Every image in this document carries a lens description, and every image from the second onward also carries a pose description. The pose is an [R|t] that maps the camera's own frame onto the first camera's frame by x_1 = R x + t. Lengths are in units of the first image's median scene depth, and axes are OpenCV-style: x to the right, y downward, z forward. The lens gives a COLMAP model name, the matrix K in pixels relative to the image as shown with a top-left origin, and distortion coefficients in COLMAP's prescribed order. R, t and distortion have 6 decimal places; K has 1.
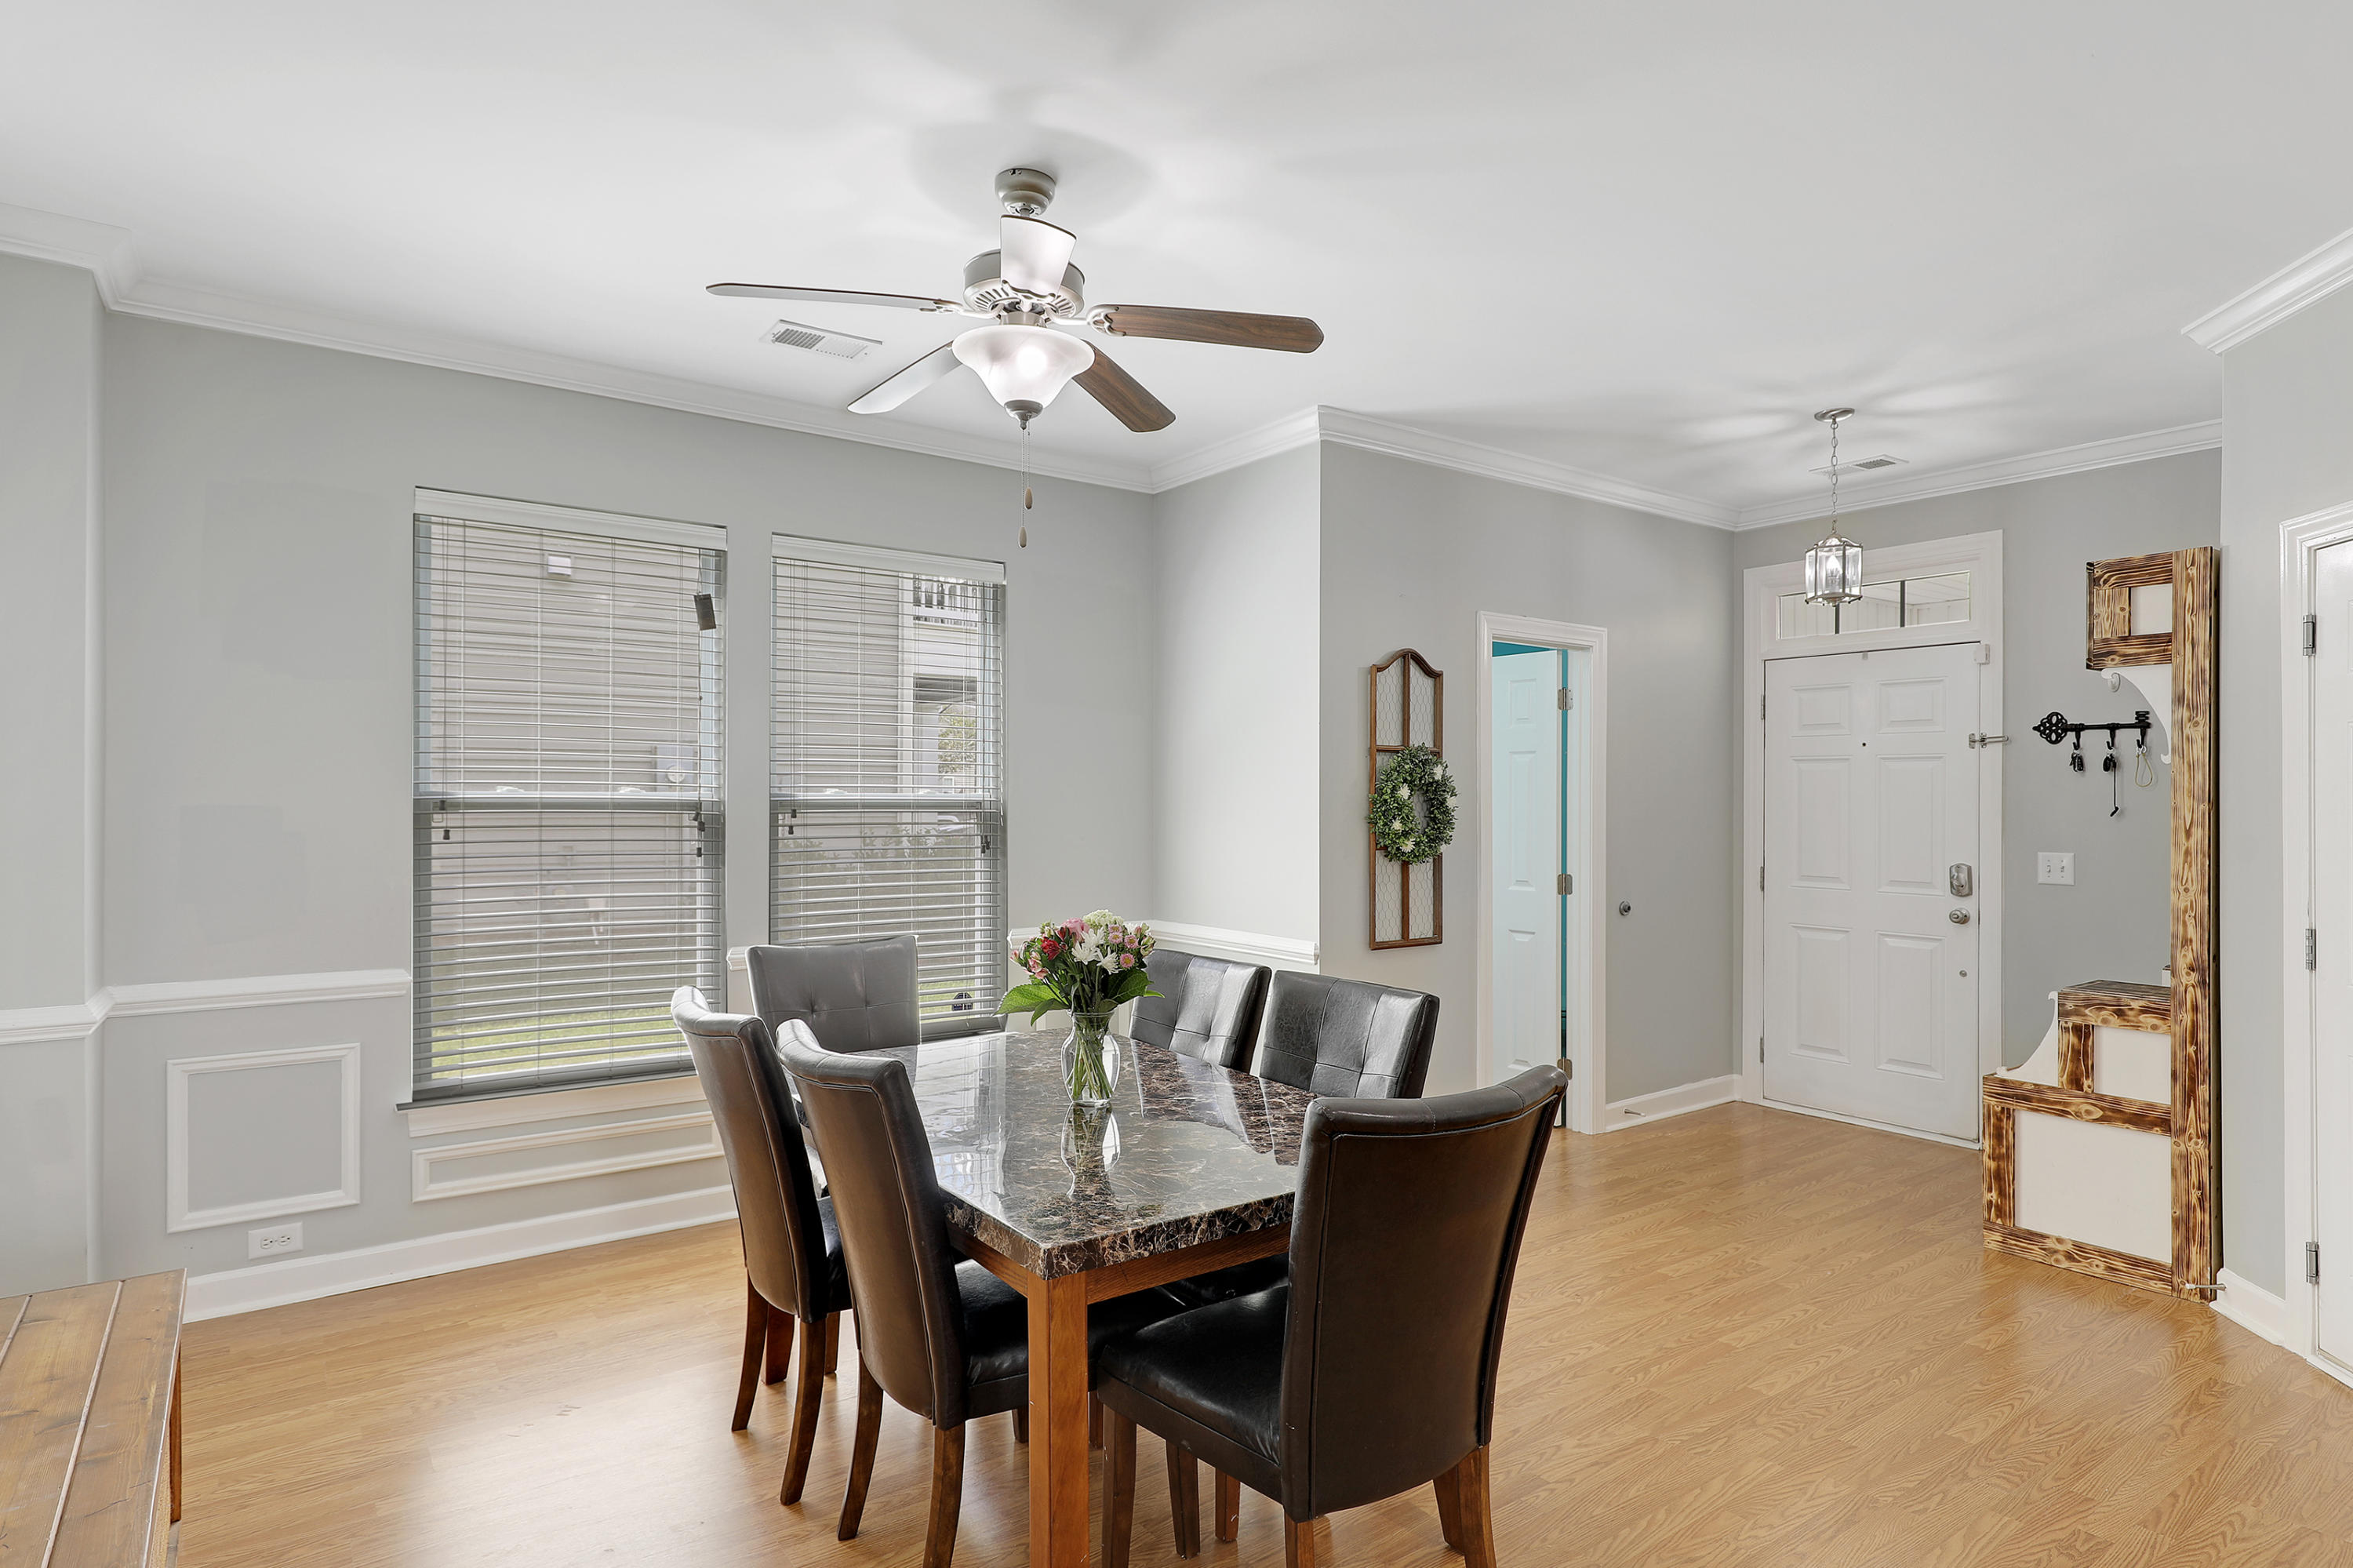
lens RADIAL K [[1278.3, 0, 1191.7], [0, 1278.3, 791.6], [0, 0, 1]] dist [0.017656, 0.005391]
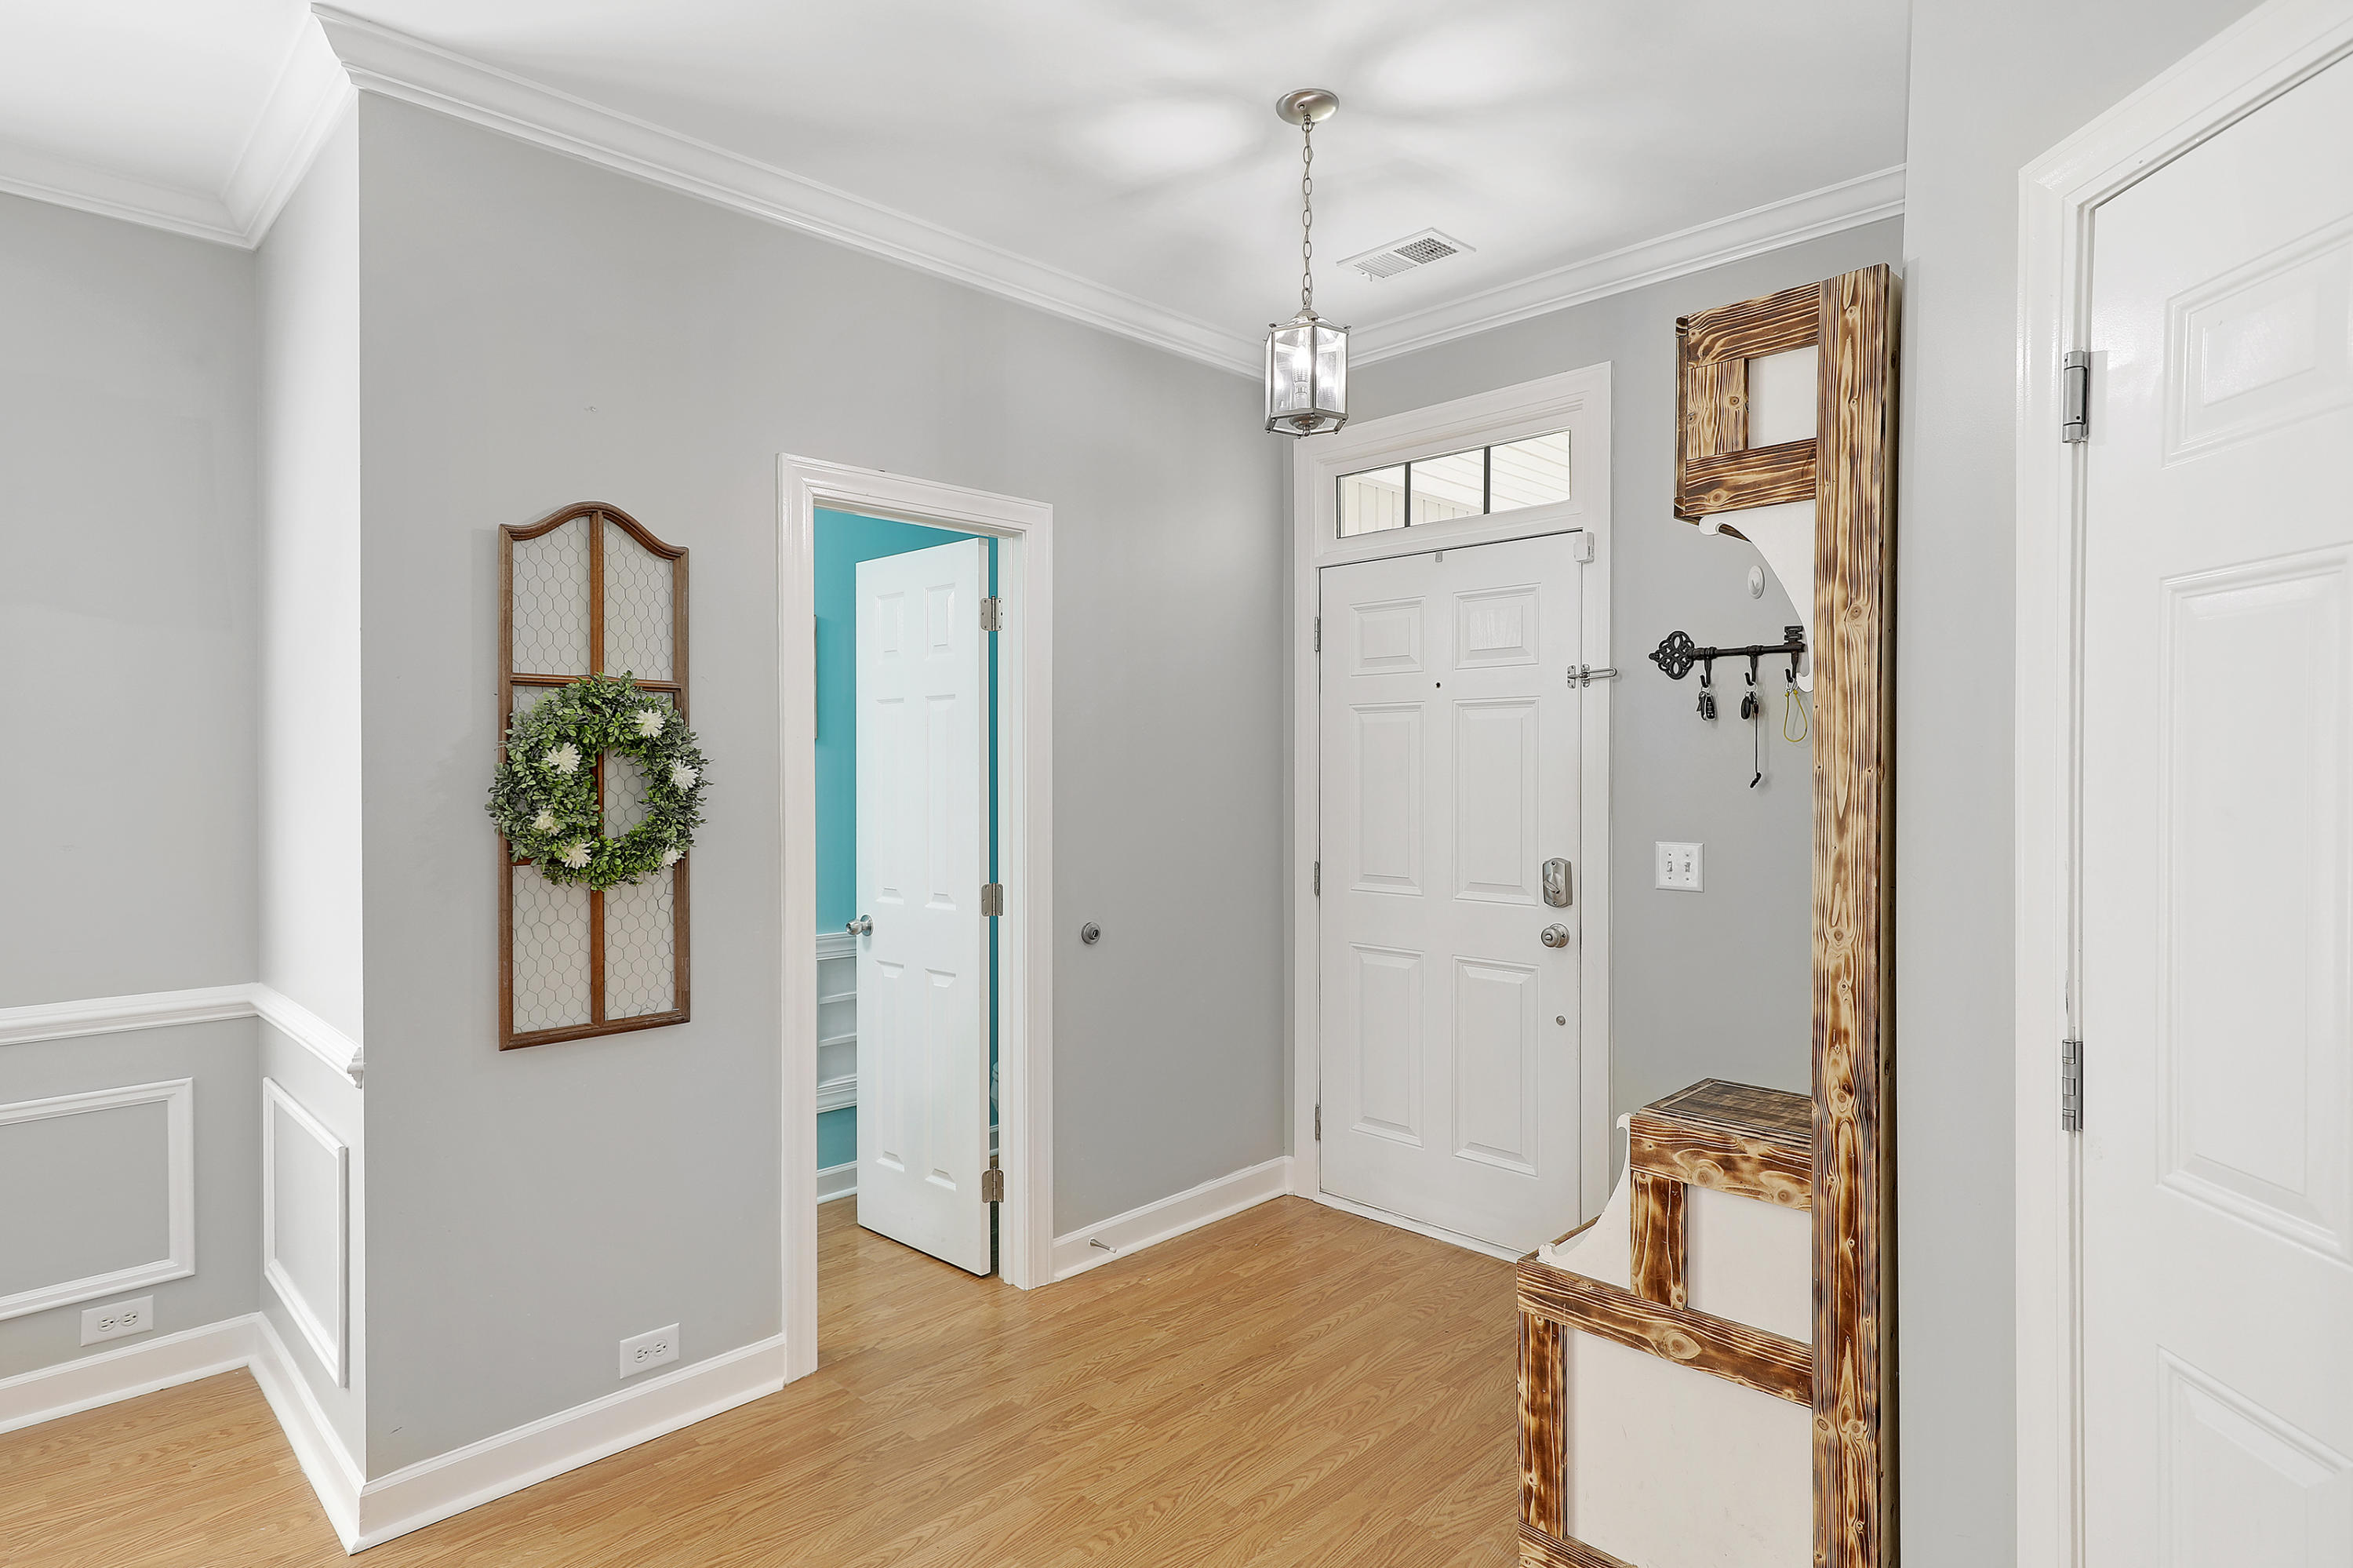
lens RADIAL K [[1278.3, 0, 1157.1], [0, 1278.3, 783.5], [0, 0, 1]] dist [0.017656, 0.005391]
pose [[0.989307, -0.010724, 0.145450, 0.336196], [0.008236, 0.999810, 0.017694, 0.003187], [-0.145612, -0.016307, 0.989207, 0.421174]]
